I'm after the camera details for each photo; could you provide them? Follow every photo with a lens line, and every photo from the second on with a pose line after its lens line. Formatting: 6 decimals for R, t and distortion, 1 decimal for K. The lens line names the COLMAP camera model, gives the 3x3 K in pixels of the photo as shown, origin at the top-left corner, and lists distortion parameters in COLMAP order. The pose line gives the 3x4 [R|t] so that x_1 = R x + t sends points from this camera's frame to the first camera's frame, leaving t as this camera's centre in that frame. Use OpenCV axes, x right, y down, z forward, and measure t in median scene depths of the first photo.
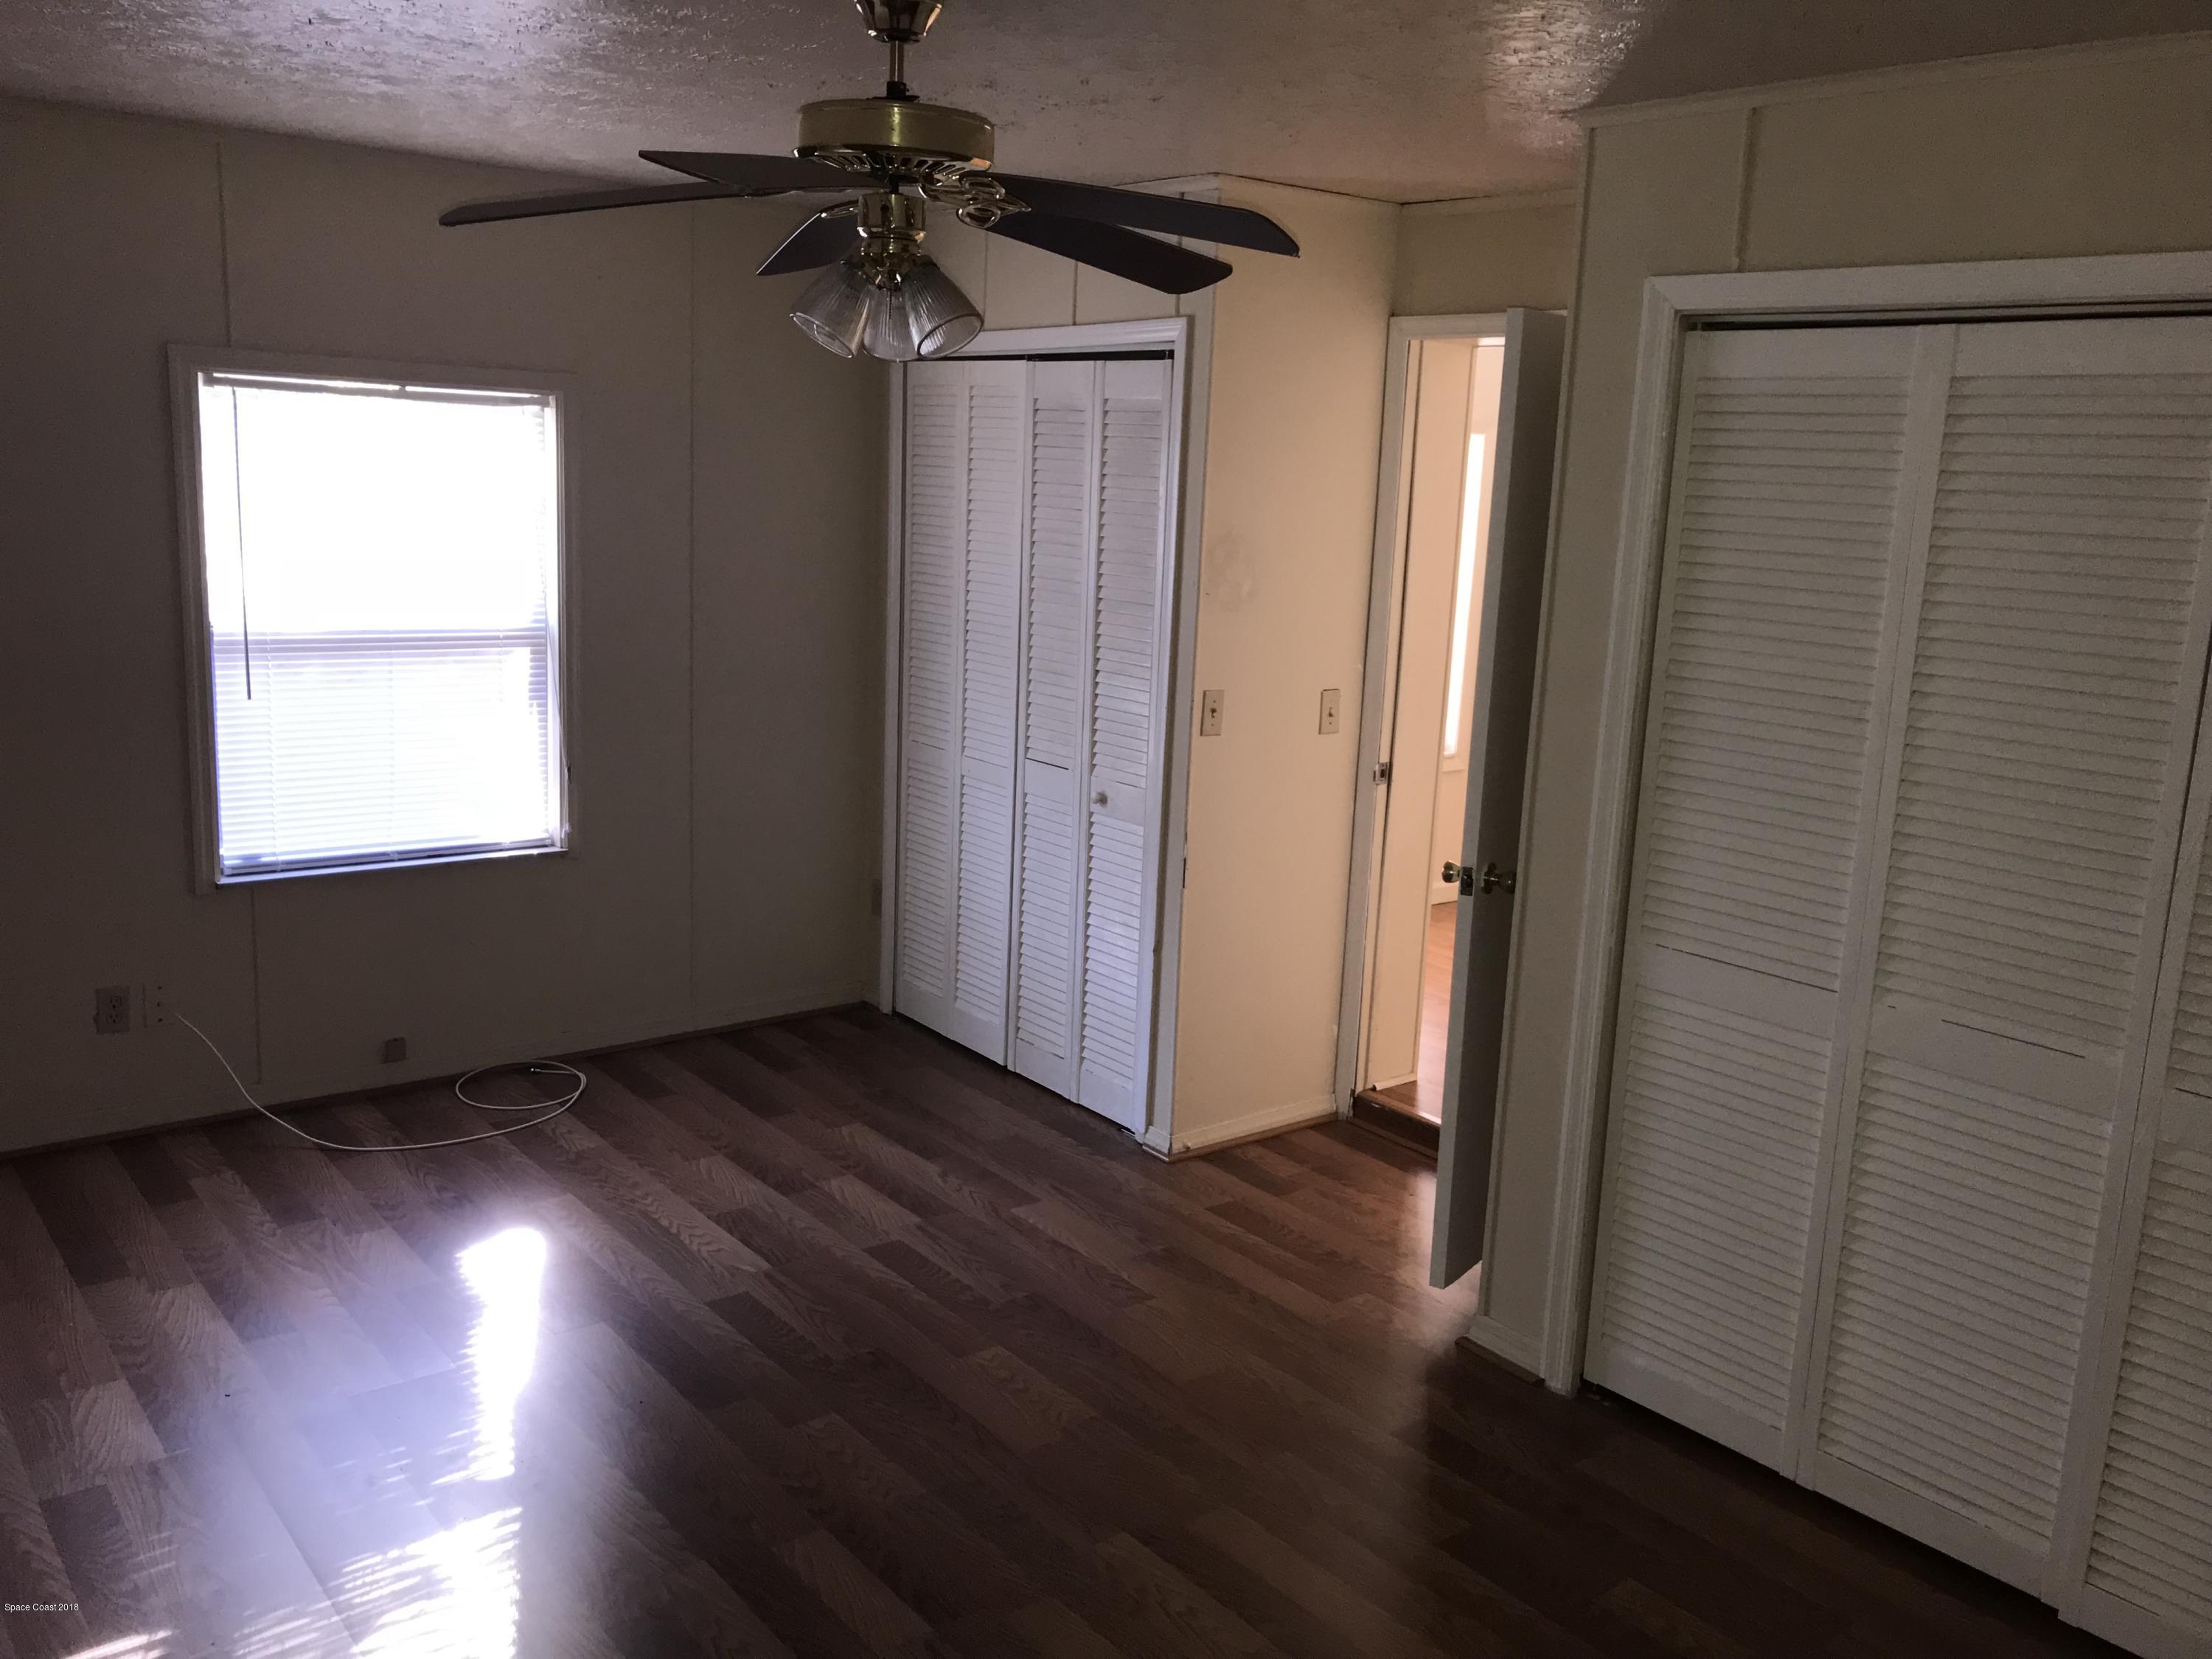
lens RADIAL K [[1843.0, 0, 1096.3], [0, 1843.0, 820.7], [0, 0, 1]] dist [0.014486, 0.004162]
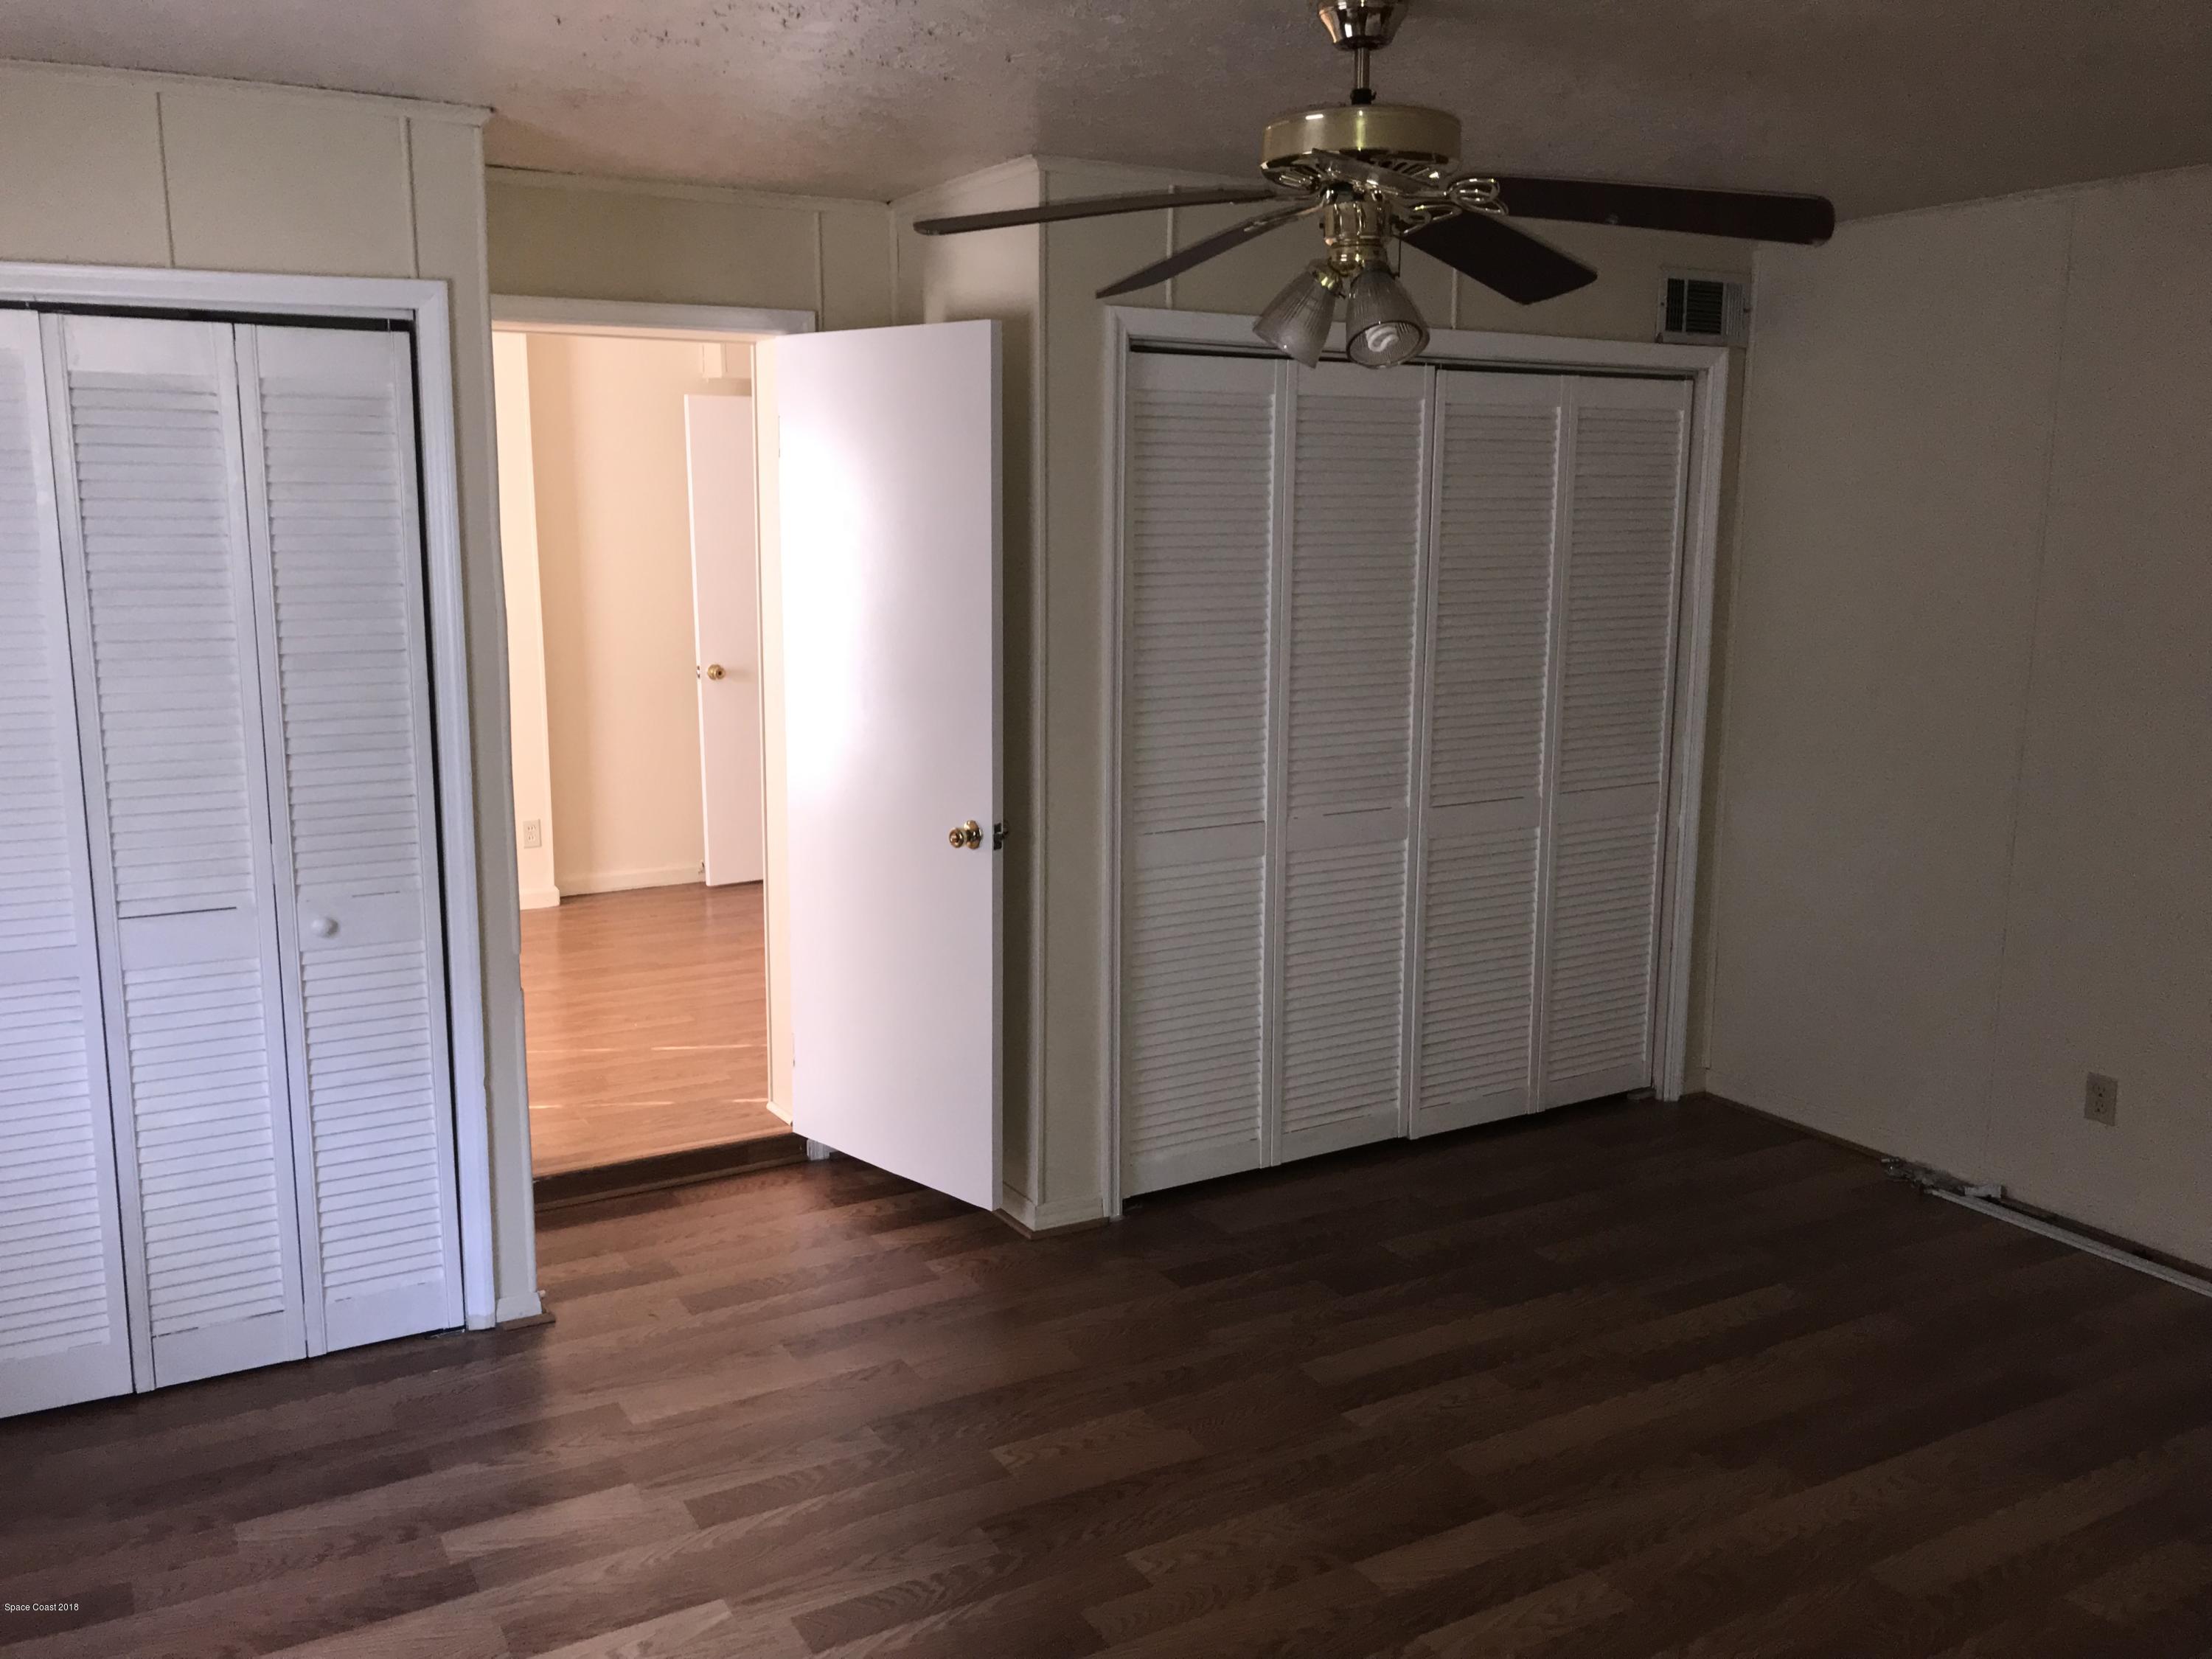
lens RADIAL K [[1843.0, 0, 1096.3], [0, 1843.0, 820.7], [0, 0, 1]] dist [0.014486, 0.004162]
pose [[0.140153, -0.210884, 0.967412, -0.758502], [0.197492, 0.963376, 0.181393, -0.145724], [-0.970234, 0.165633, 0.176668, 0.659095]]
